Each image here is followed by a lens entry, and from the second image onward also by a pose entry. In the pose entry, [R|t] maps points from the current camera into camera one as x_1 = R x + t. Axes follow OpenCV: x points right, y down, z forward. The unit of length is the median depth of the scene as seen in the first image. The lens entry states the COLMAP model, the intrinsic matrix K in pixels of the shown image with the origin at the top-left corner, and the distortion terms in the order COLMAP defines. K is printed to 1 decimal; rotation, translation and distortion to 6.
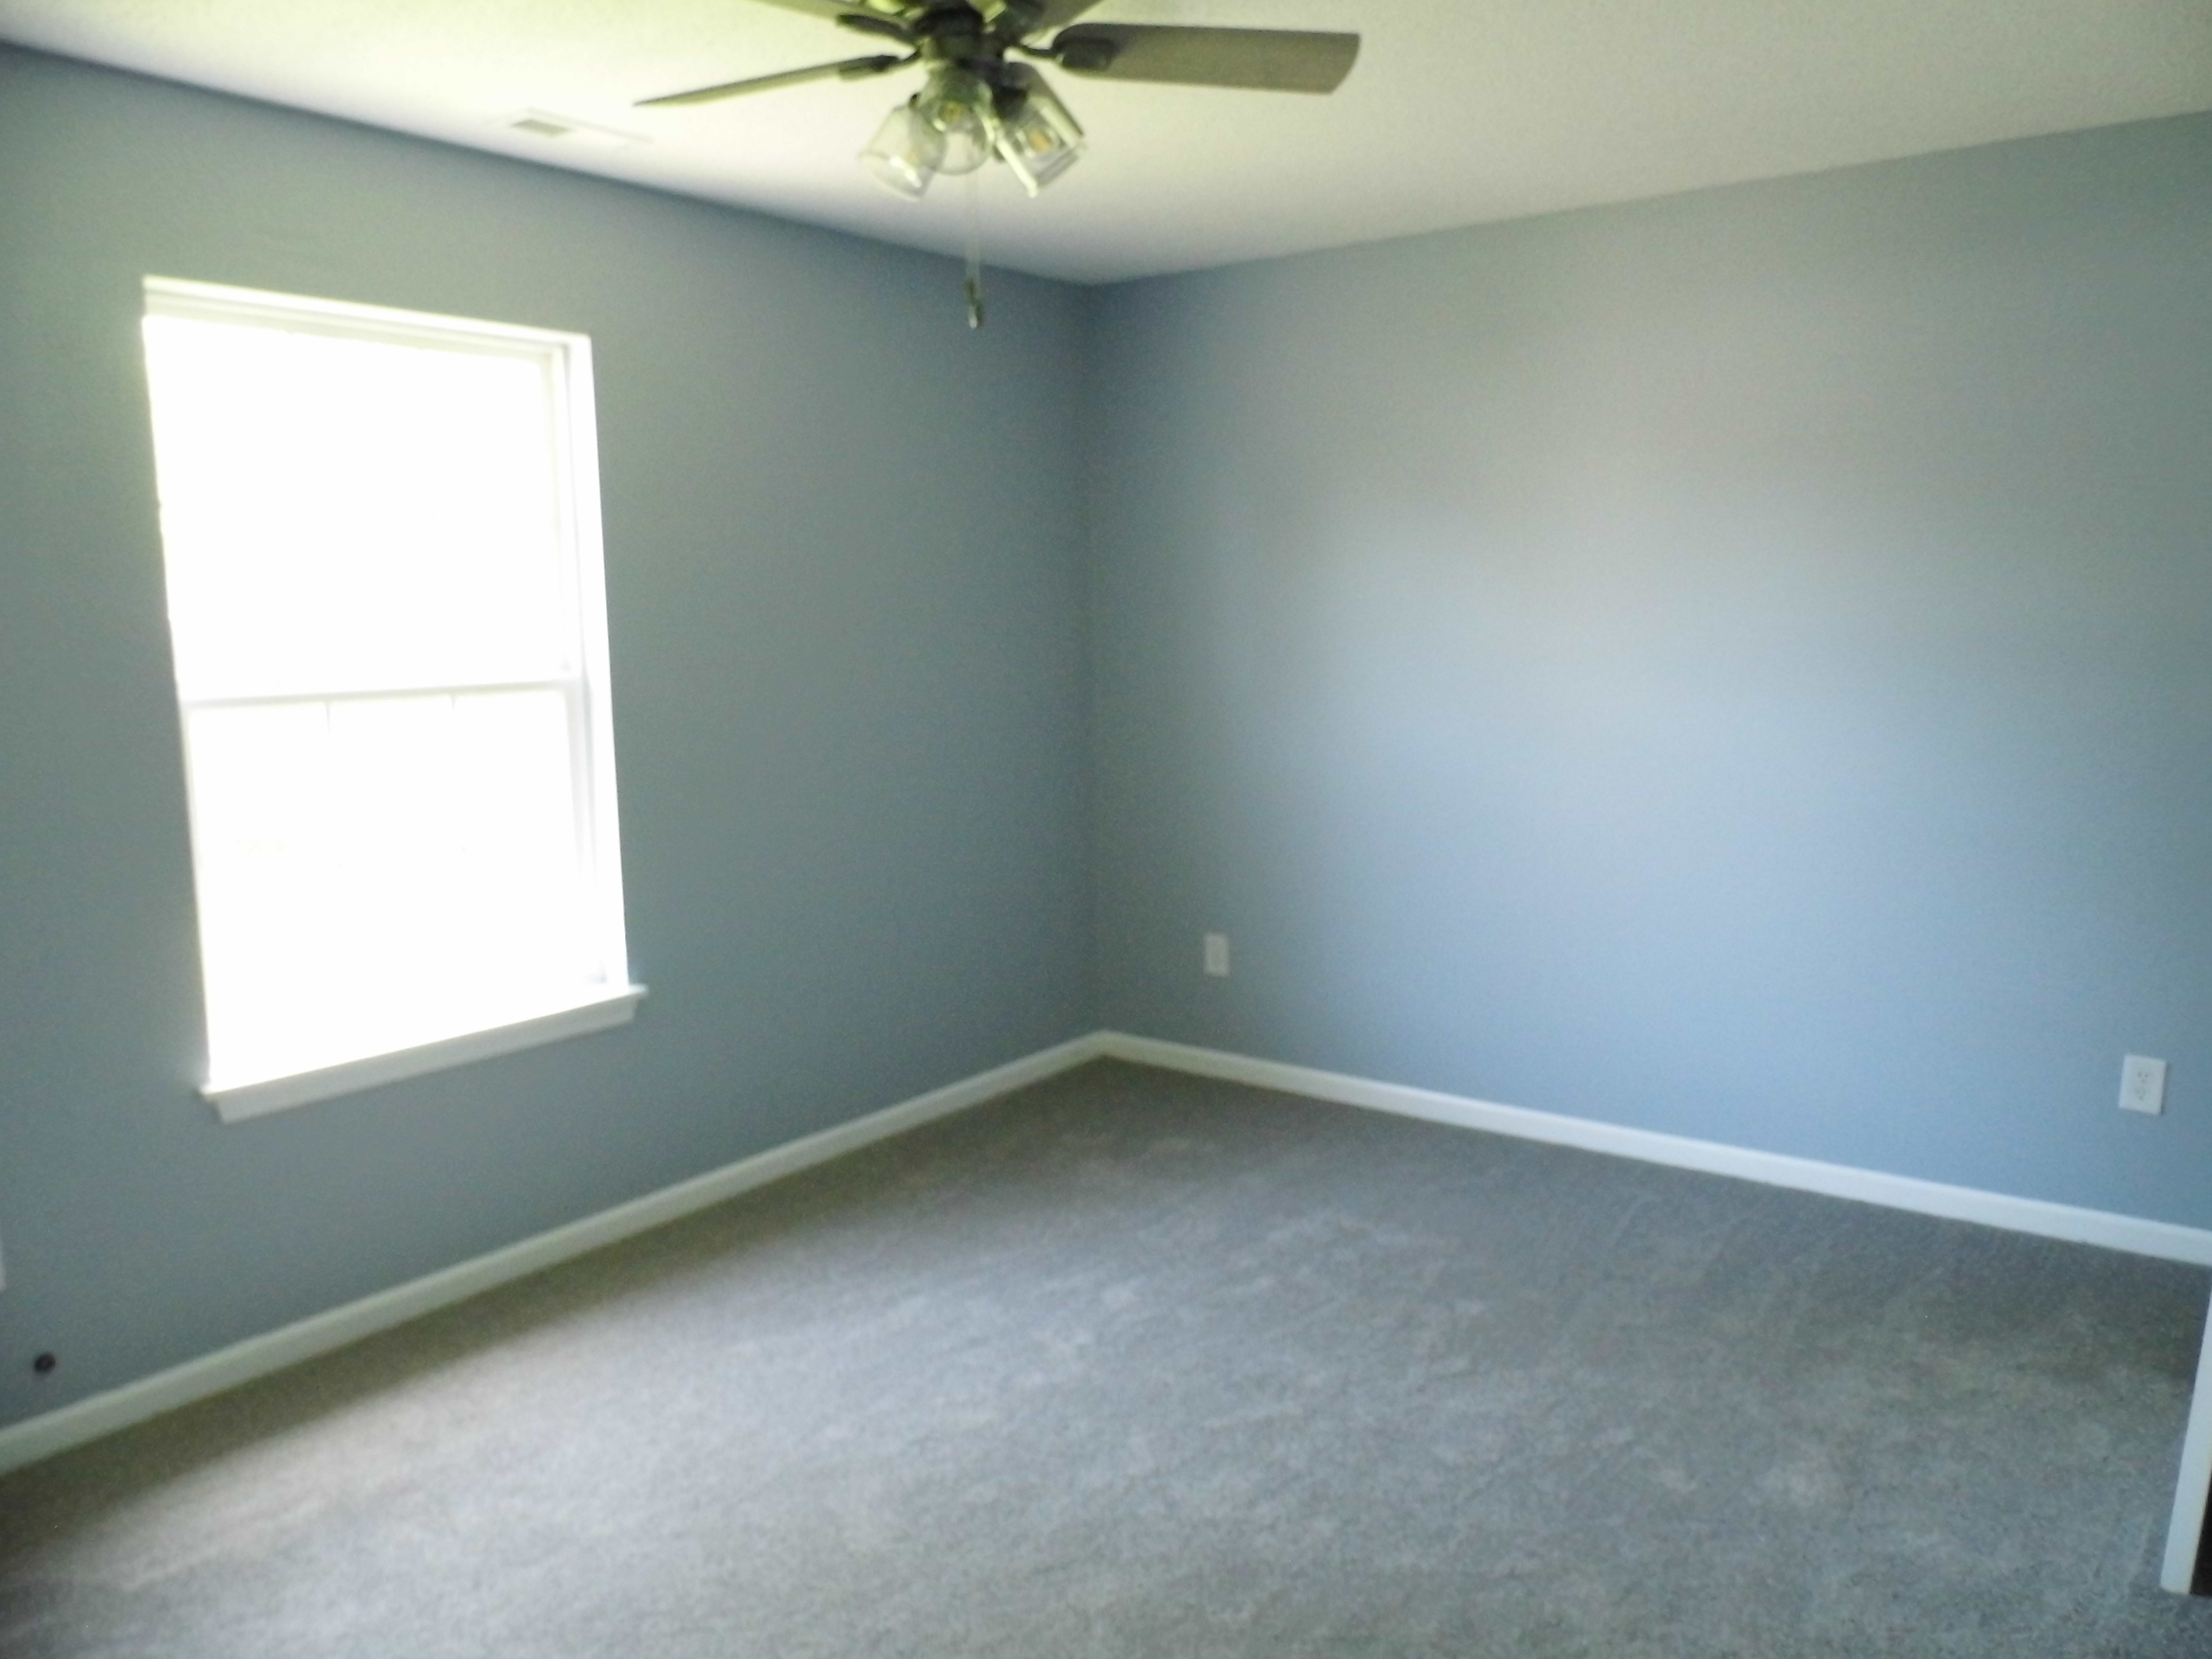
lens RADIAL K [[1635.5, 0, 1121.7], [0, 1635.5, 828.5], [0, 0, 1]] dist [-0.004328, -0.002317]
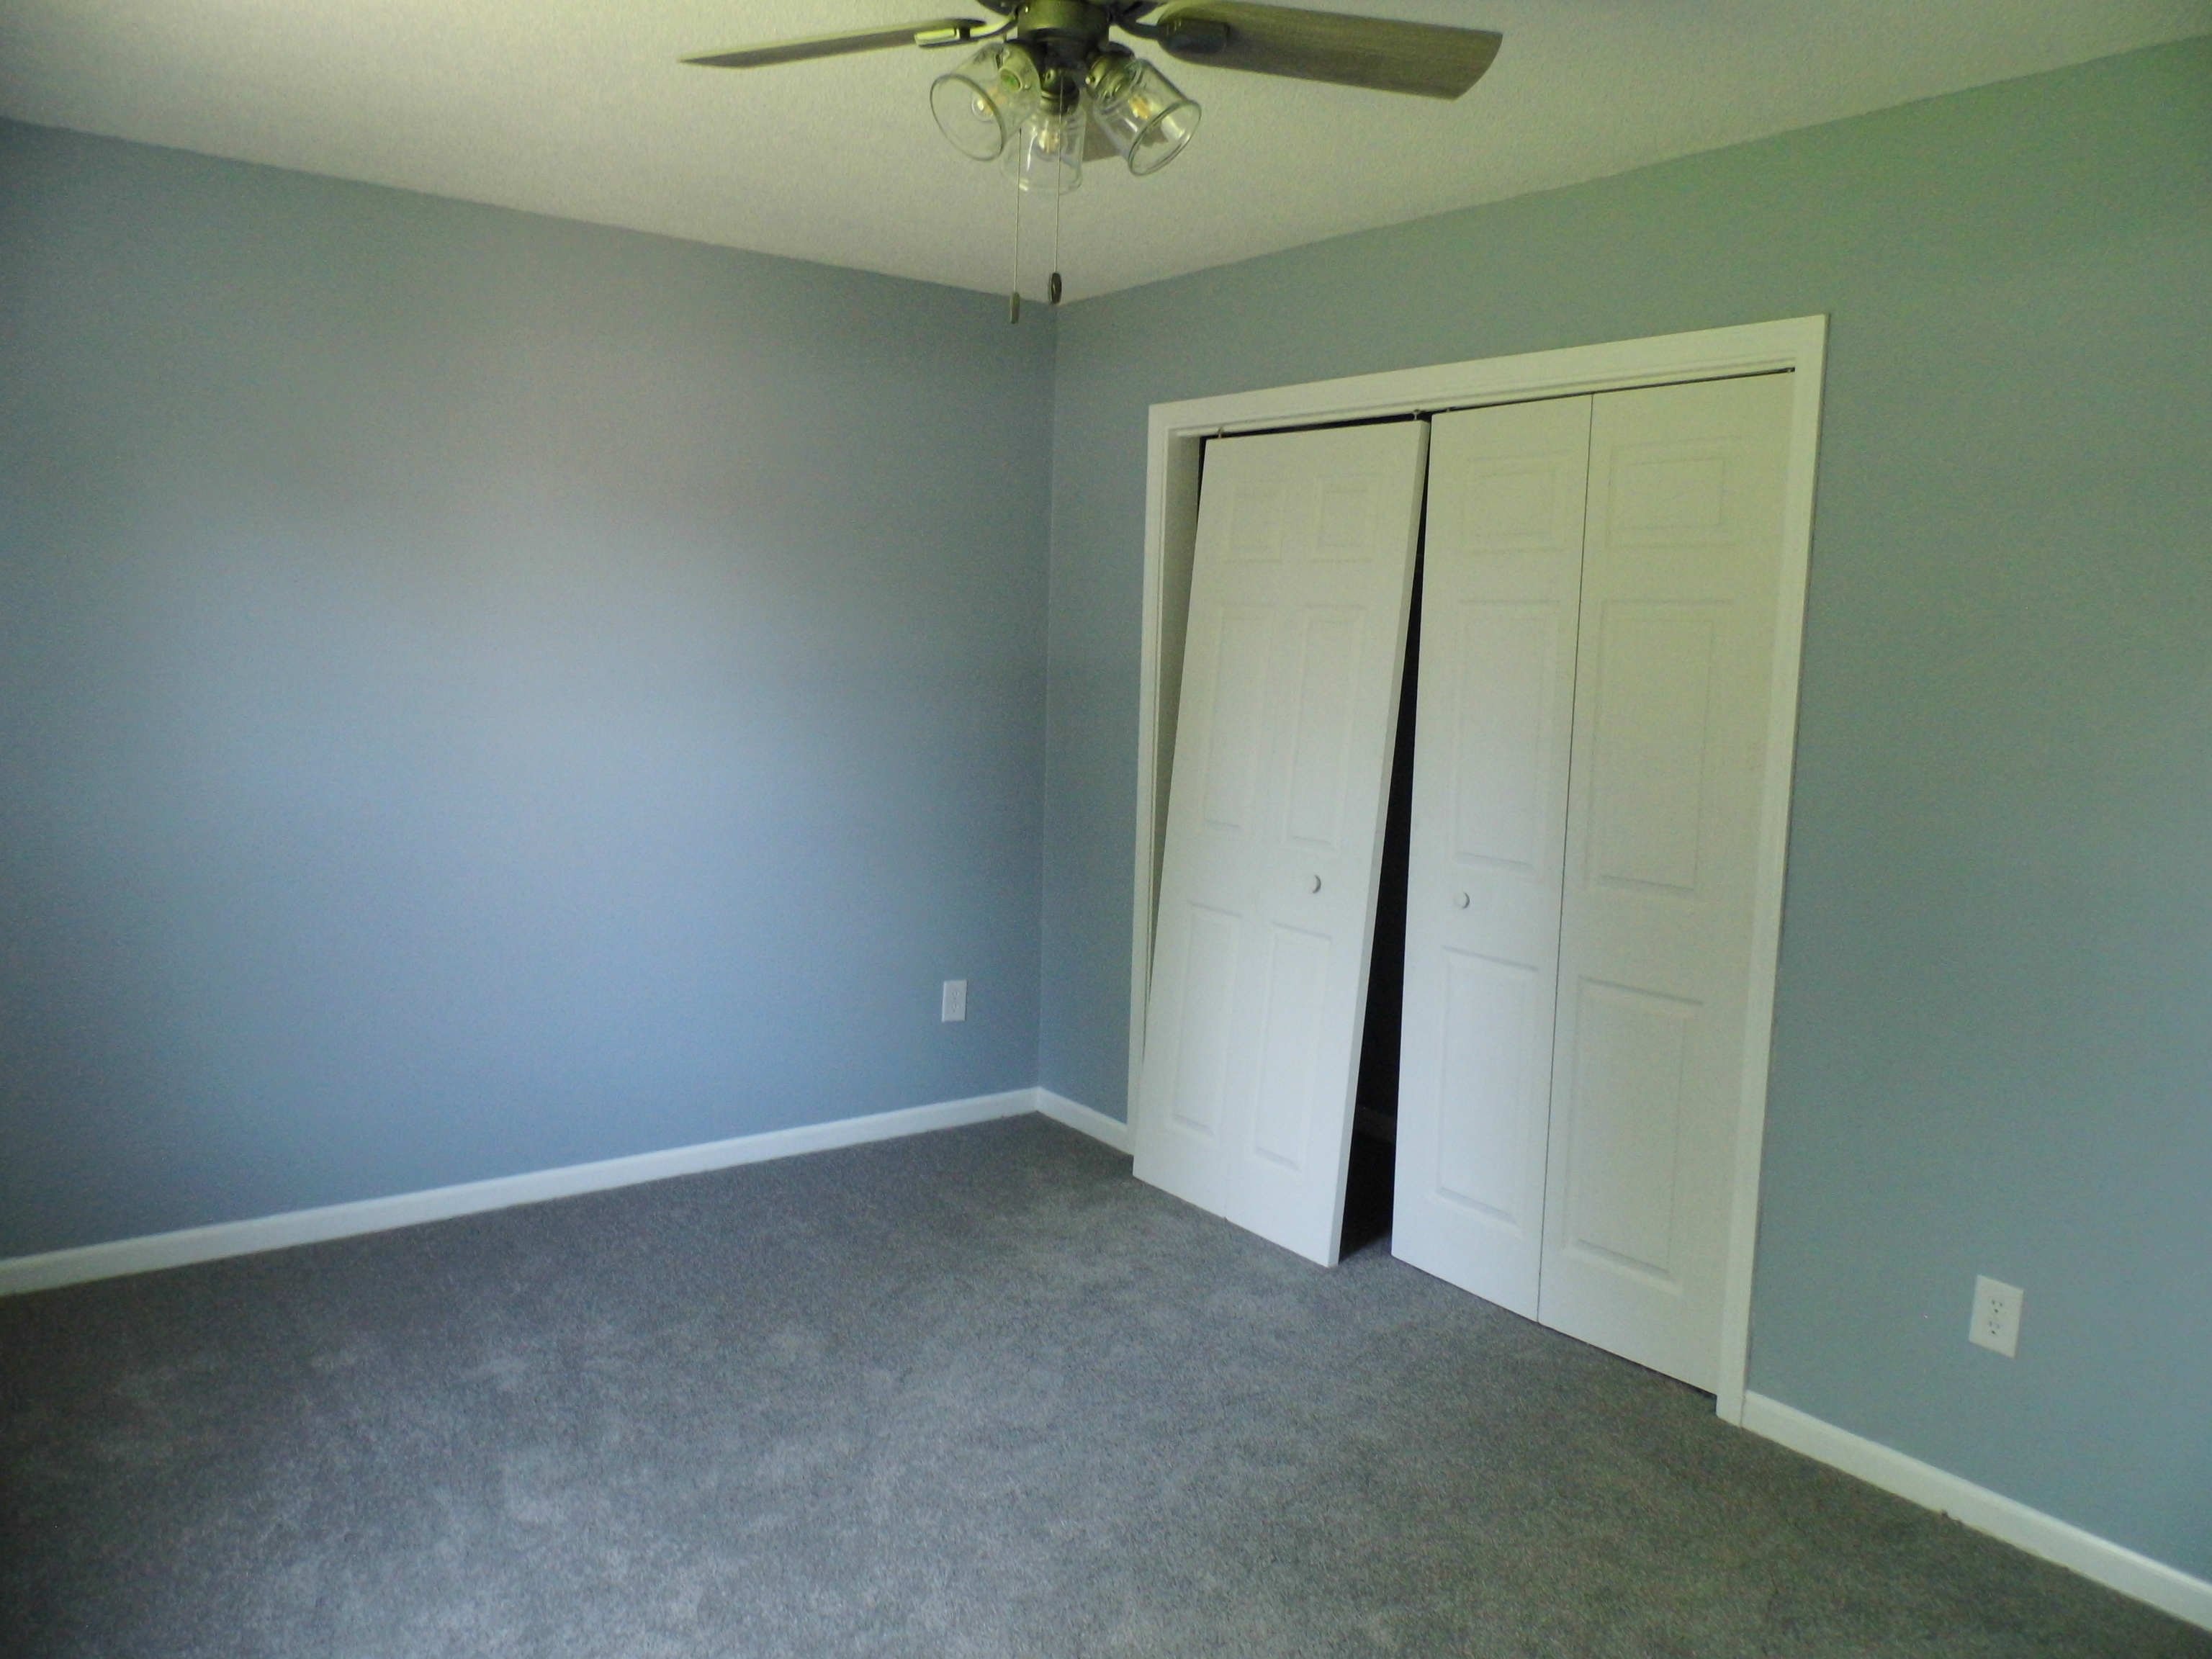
lens RADIAL K [[1635.5, 0, 1121.7], [0, 1635.5, 828.5], [0, 0, 1]] dist [-0.004328, -0.002317]
pose [[0.275557, -0.081279, 0.957842, -0.611368], [0.102926, 0.993186, 0.054668, -0.042520], [-0.955759, 0.083523, 0.282045, 0.481782]]
